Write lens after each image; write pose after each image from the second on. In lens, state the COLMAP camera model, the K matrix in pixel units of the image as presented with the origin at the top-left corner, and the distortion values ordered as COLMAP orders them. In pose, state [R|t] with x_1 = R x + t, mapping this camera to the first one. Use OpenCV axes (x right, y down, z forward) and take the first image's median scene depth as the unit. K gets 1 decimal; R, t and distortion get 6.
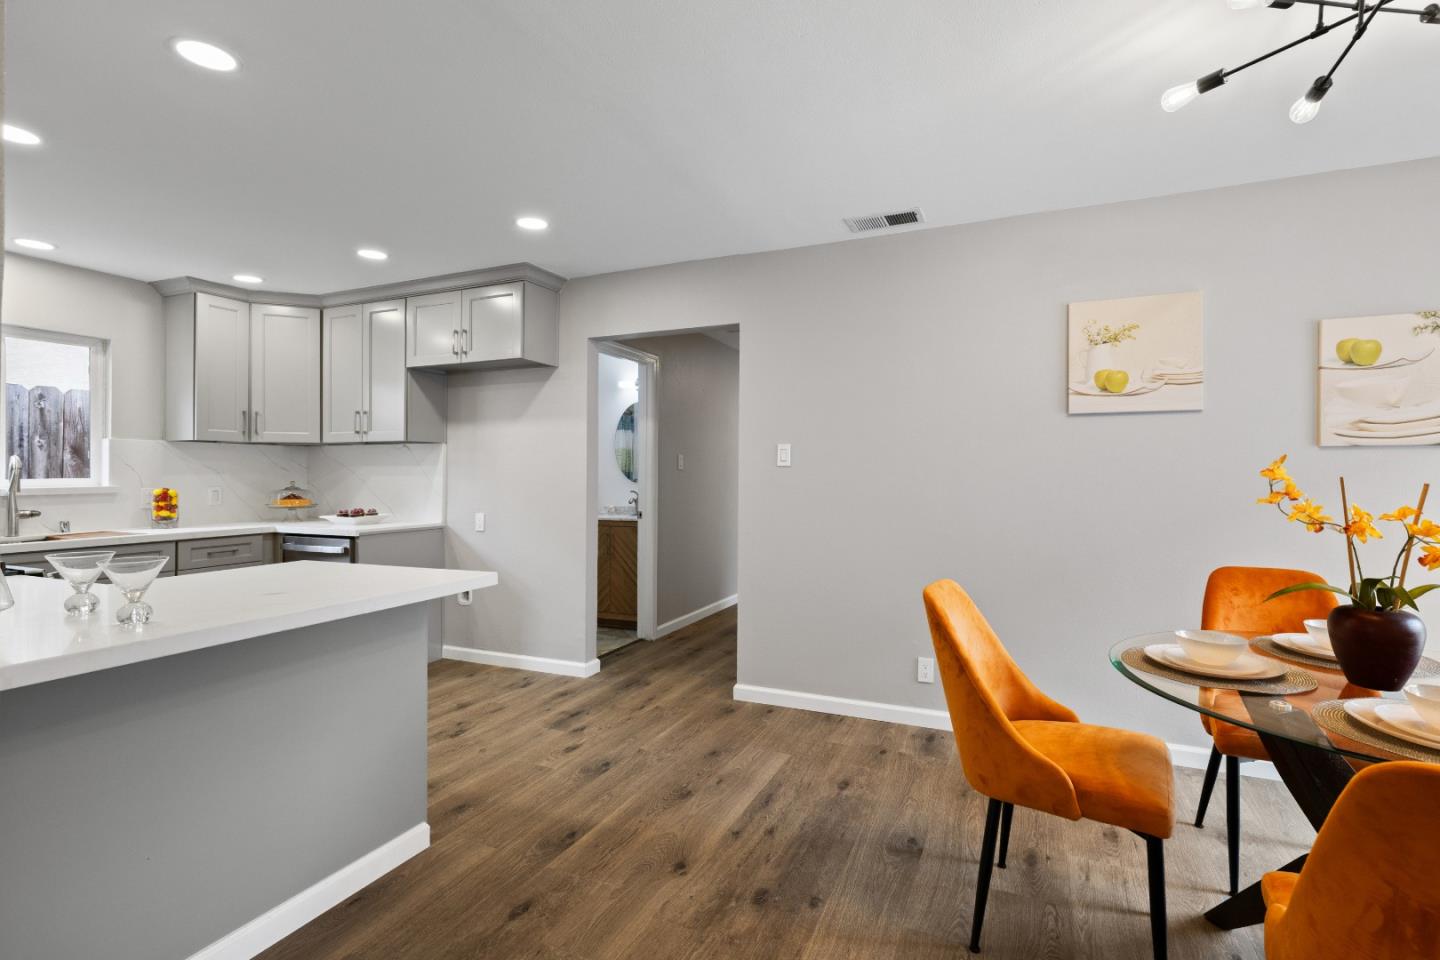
lens RADIAL K [[675.8, 0, 714.9], [0, 675.8, 477.6], [0, 0, 1]] dist [-0.008214, 0.001736]
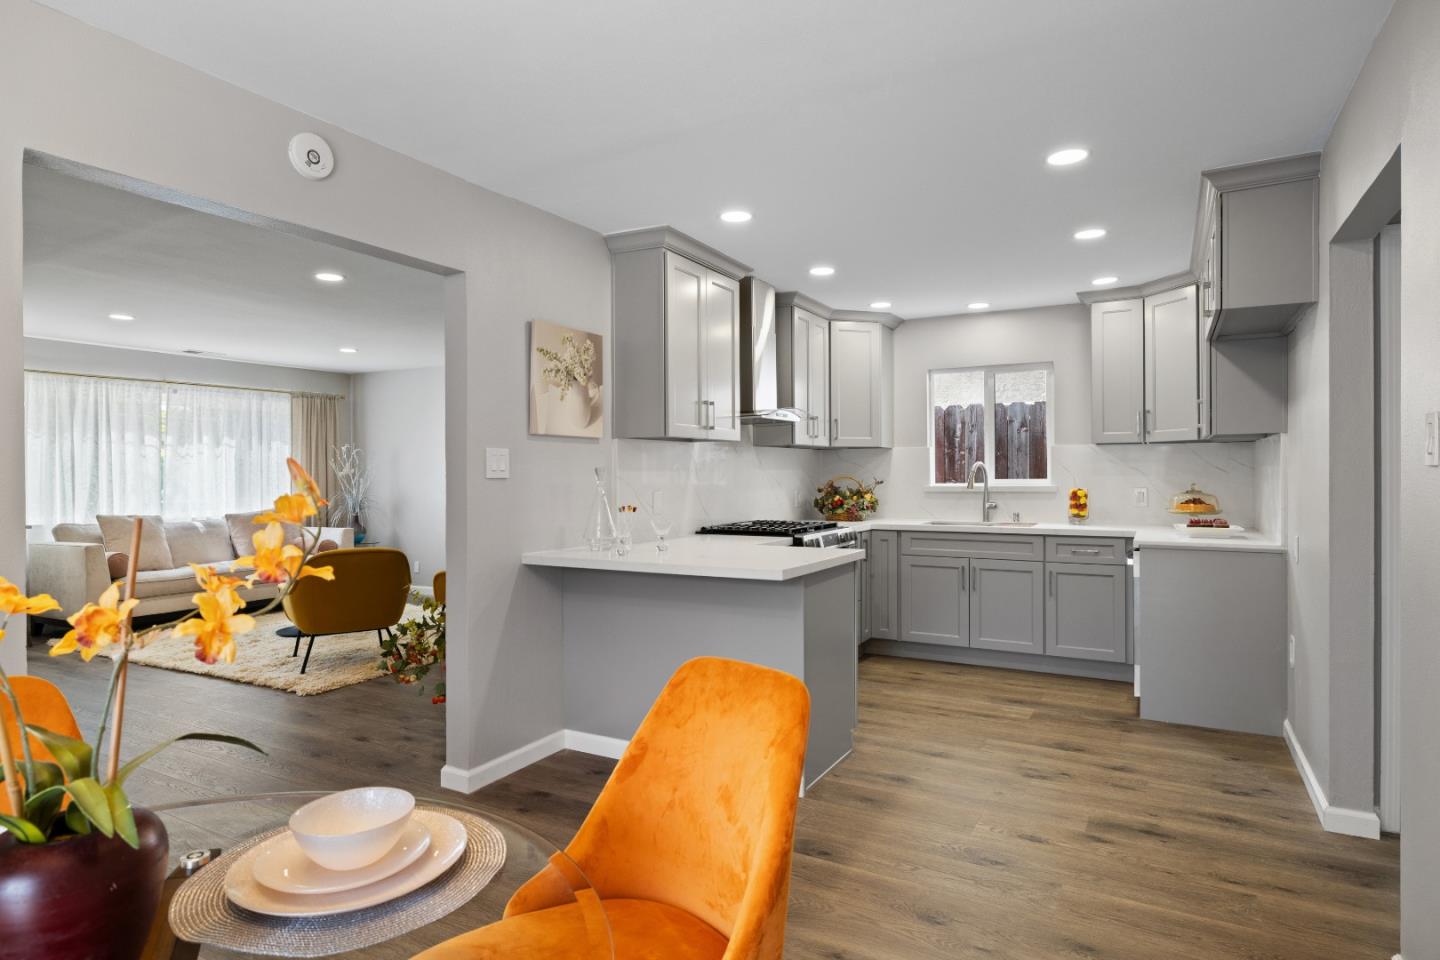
lens RADIAL K [[784.6, 0, 710.6], [0, 784.6, 476.0], [0, 0, 1]] dist [0.002567, -0.000847]
pose [[-0.093547, 0.004709, -0.995604, 0.520361], [0.001485, 0.999988, 0.004590, -0.011256], [0.995614, -0.001049, -0.093553, 0.528760]]
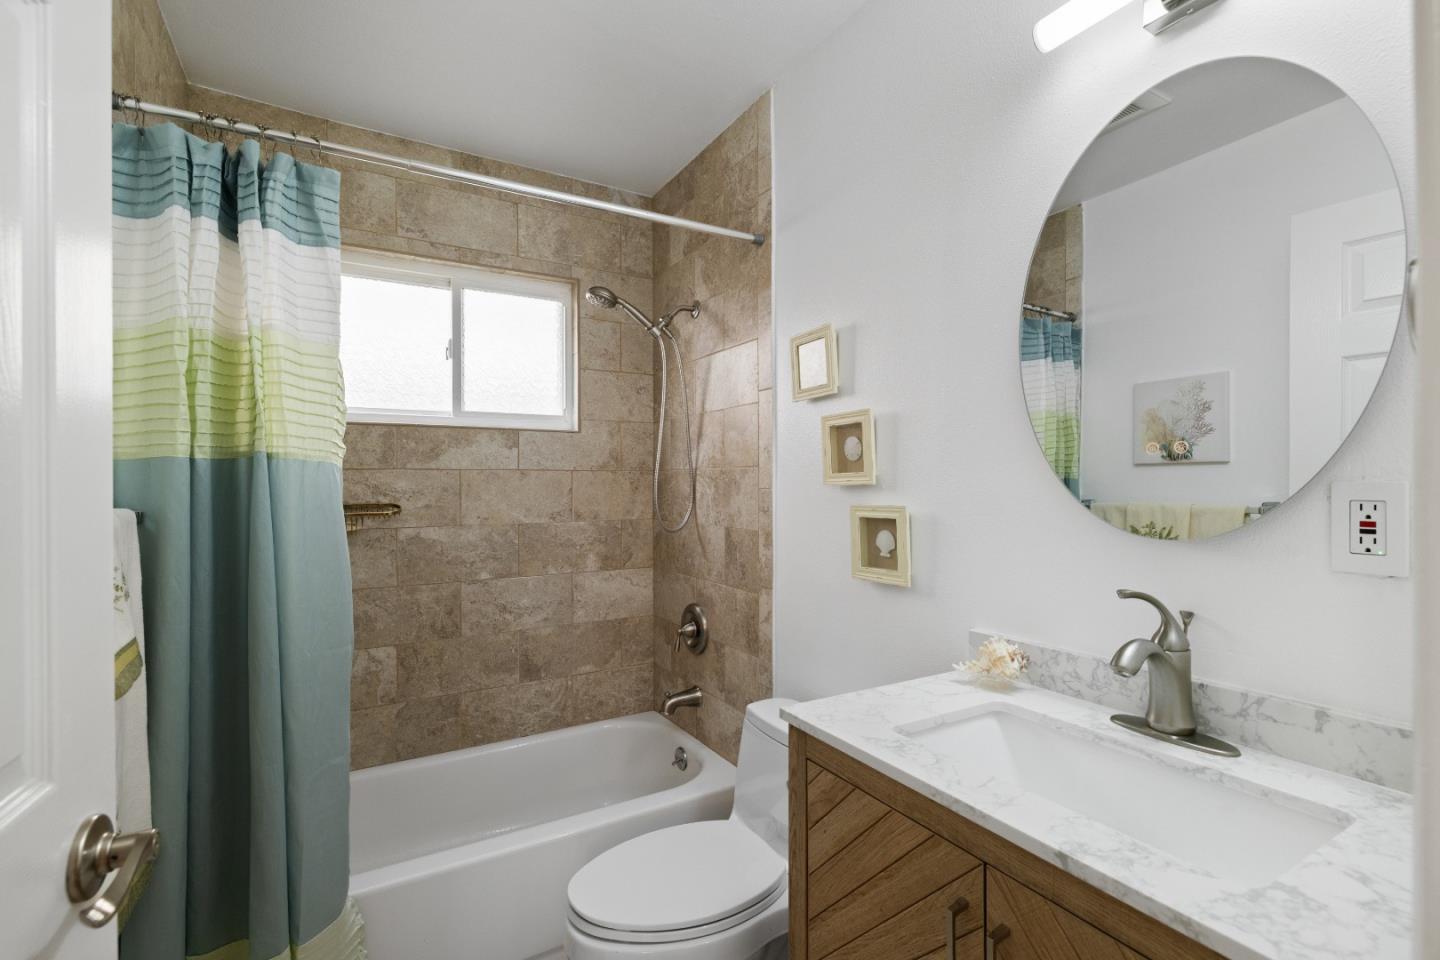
lens RADIAL K [[619.5, 0, 707.7], [0, 619.5, 483.8], [0, 0, 1]] dist [0.002459, -0.000102]
pose [[0.809265, -0.004009, -0.587431, -0.155433], [0.003115, 0.999992, -0.002532, -0.009182], [0.587436, 0.000219, 0.809271, 1.097520]]
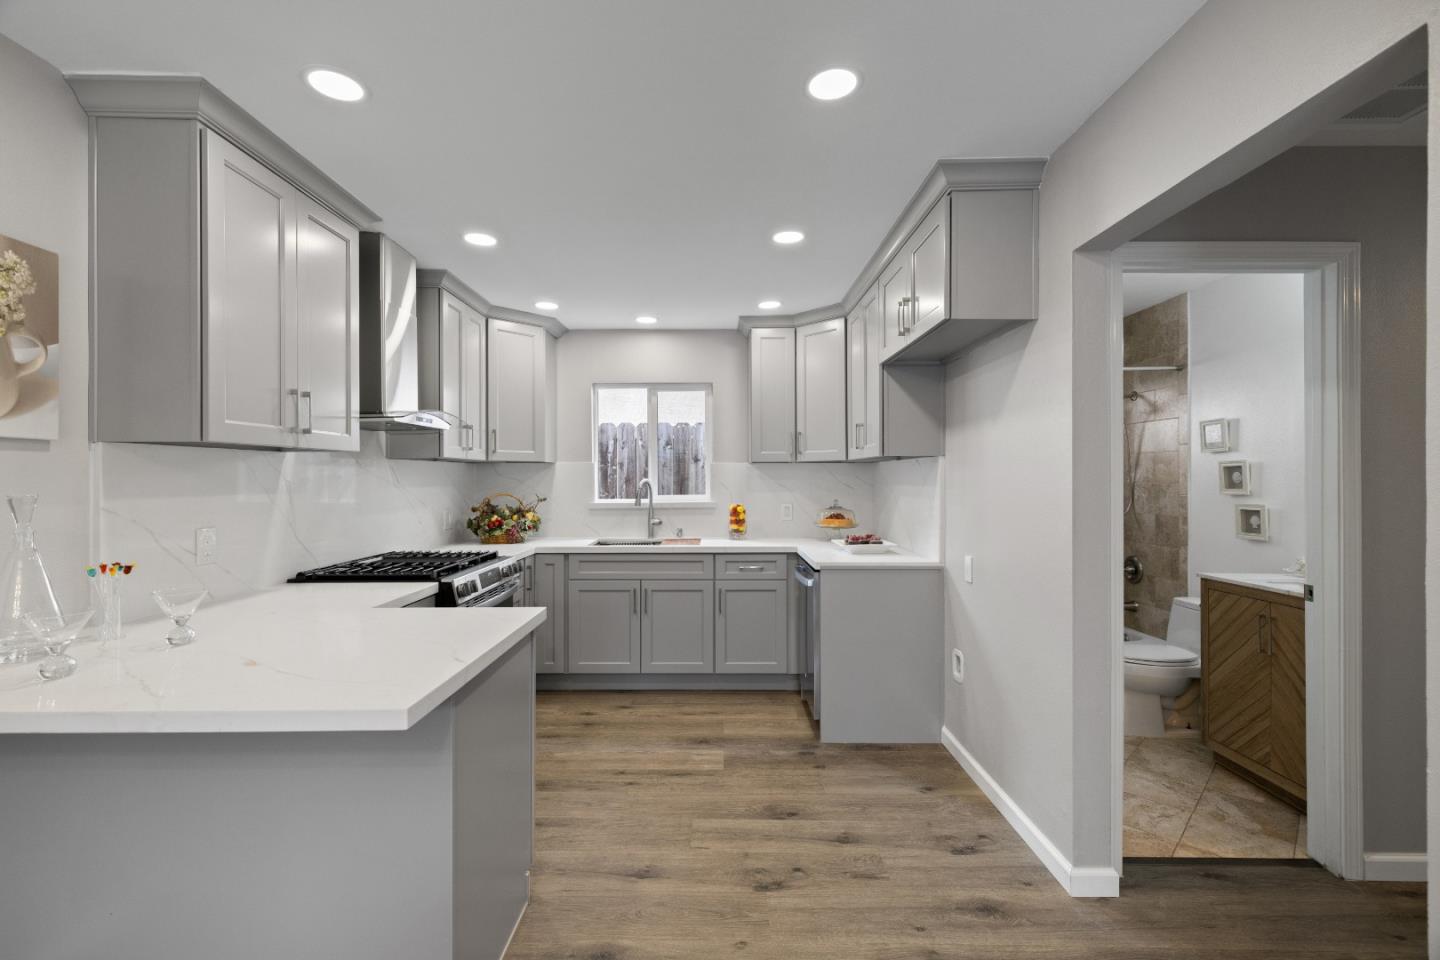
lens RADIAL K [[619.5, 0, 716.5], [0, 619.5, 476.9], [0, 0, 1]] dist [0.002459, -0.000102]
pose [[0.410433, -0.003938, -0.911882, 0.135531], [-0.000087, 0.999991, -0.004357, -0.027391], [0.911891, 0.001867, 0.410429, 0.539406]]
